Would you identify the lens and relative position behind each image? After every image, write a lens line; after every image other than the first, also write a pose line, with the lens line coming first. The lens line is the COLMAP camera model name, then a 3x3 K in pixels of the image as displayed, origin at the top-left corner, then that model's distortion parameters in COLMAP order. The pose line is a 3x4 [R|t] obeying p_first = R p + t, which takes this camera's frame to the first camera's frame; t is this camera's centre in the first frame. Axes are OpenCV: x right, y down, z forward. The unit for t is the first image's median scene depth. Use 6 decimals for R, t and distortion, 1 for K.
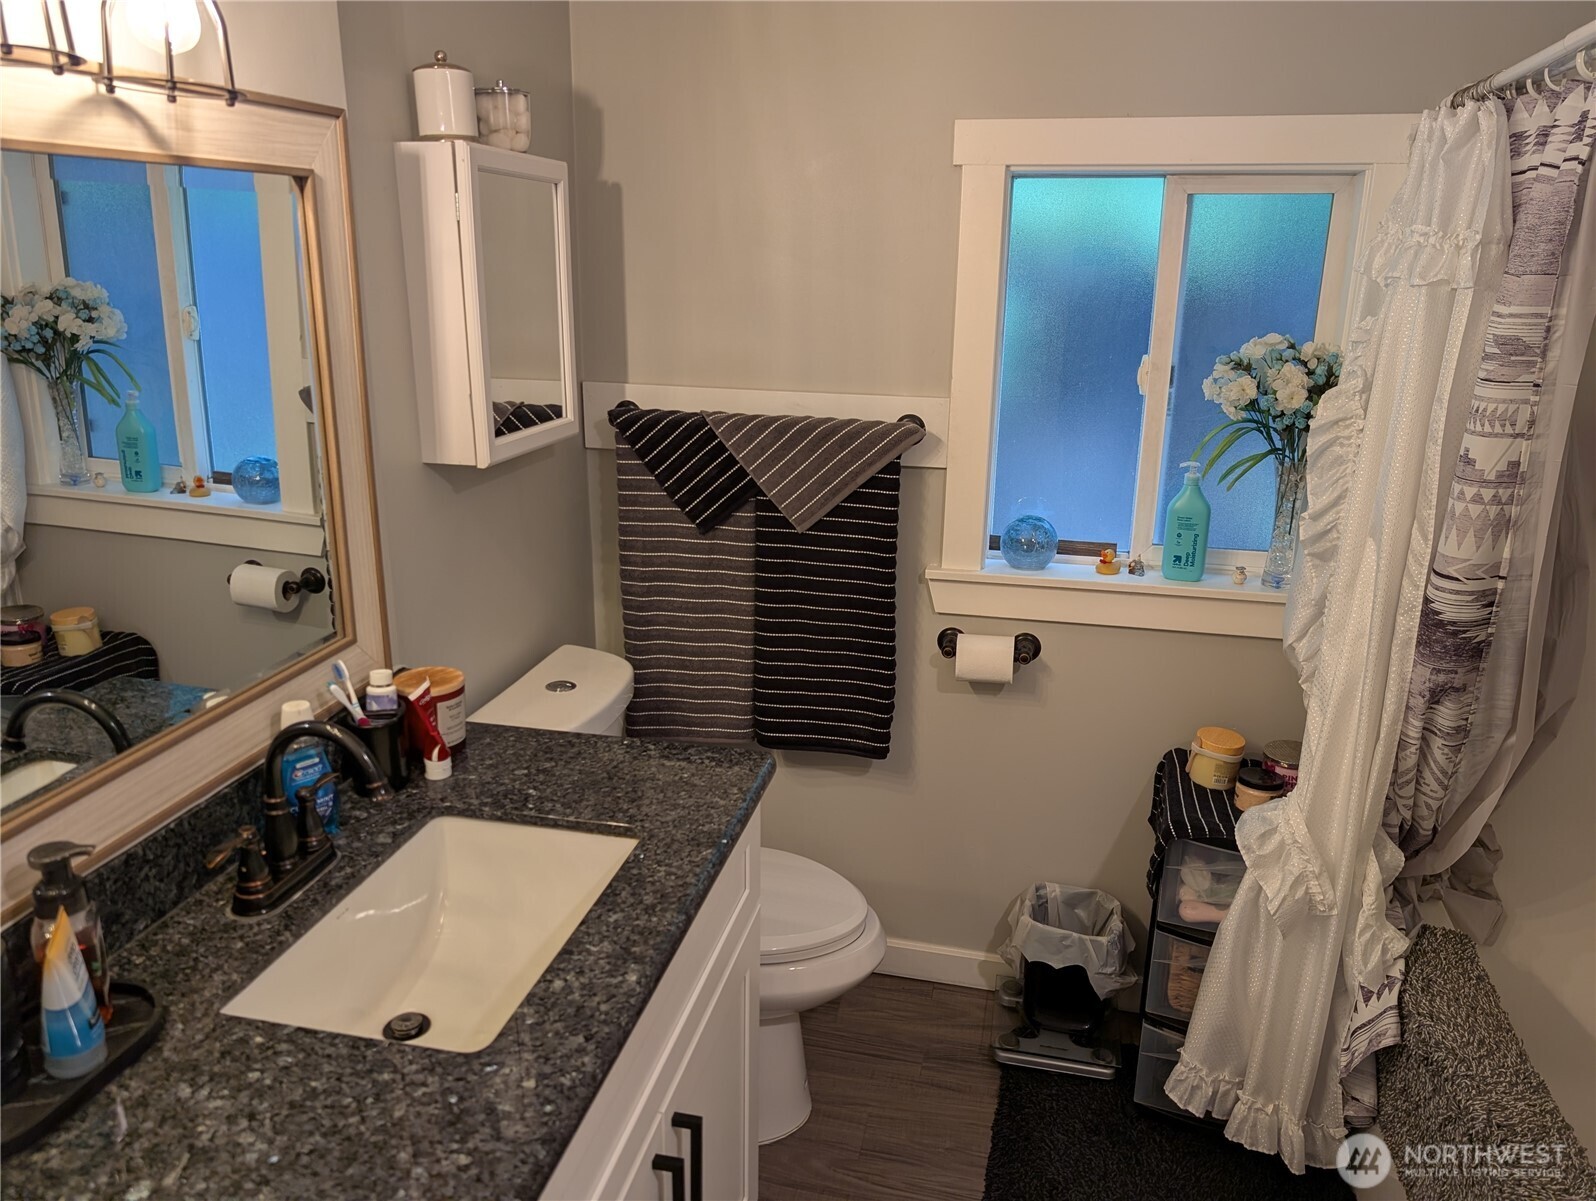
lens RADIAL K [[1130.7, 0, 799.0], [0, 1130.7, 602.0], [0, 0, 1]] dist [0.008864, -0.012143]
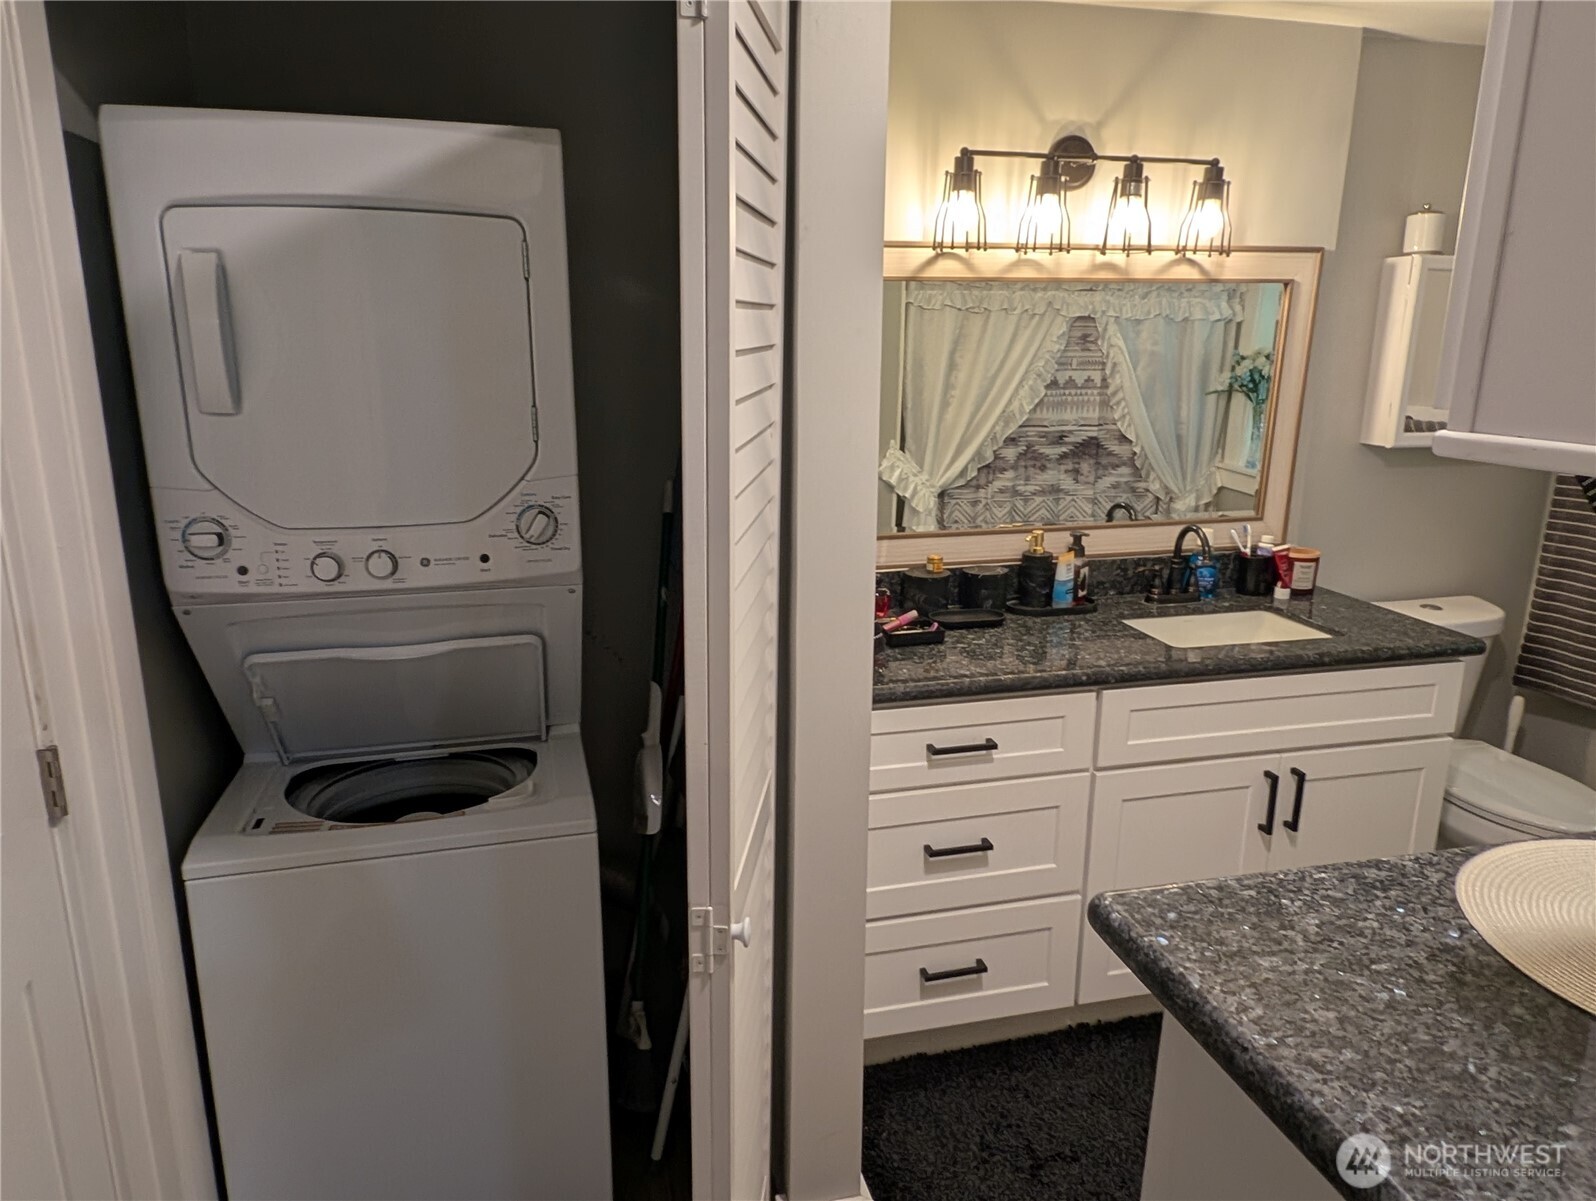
lens RADIAL K [[1054.2, 0, 797.4], [0, 1054.2, 601.5], [0, 0, 1]] dist [0.006735, 0.001979]
pose [[0.430067, 0.206687, -0.878819, 0.859057], [-0.263571, 0.959777, 0.096744, 0.200508], [0.863465, 0.190025, 0.467245, -0.486876]]
